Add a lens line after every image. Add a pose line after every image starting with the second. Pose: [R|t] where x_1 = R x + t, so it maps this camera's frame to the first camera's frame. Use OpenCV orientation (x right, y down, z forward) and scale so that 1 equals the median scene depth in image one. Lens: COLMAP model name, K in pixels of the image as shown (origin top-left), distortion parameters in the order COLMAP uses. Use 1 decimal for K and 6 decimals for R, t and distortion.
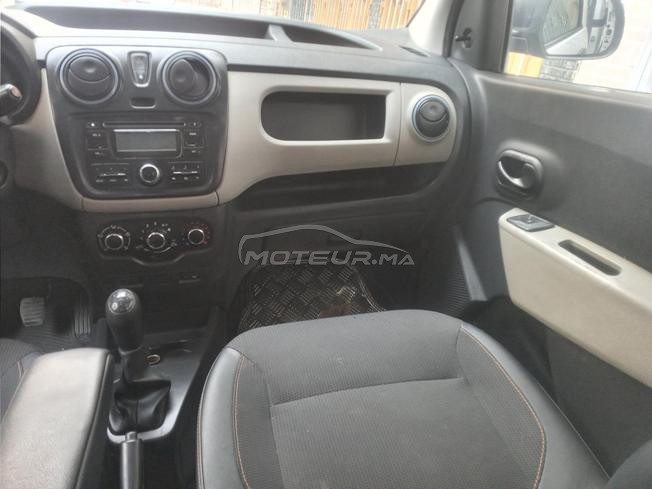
lens RADIAL K [[534.7, 0, 326.0], [0, 534.7, 244.5], [0, 0, 1]] dist [0.152340, -0.182637]
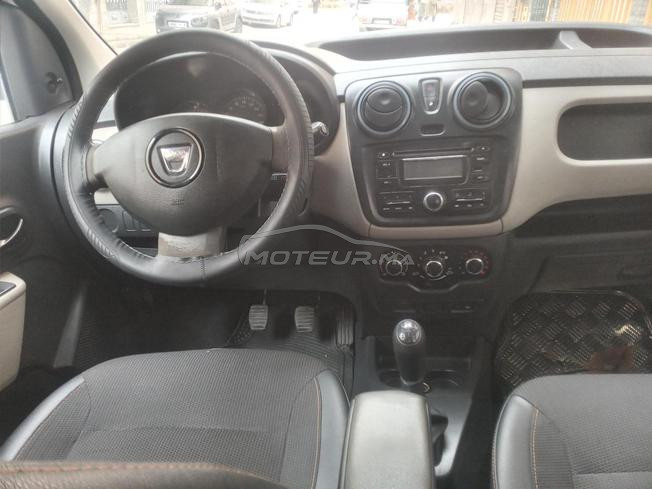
lens RADIAL K [[534.7, 0, 326.0], [0, 534.7, 244.5], [0, 0, 1]] dist [0.152340, -0.182637]
pose [[0.919523, 0.041690, -0.390818, -0.117762], [-0.047302, 0.998869, -0.004741, -0.037950], [0.390178, 0.022846, 0.920456, 0.028818]]
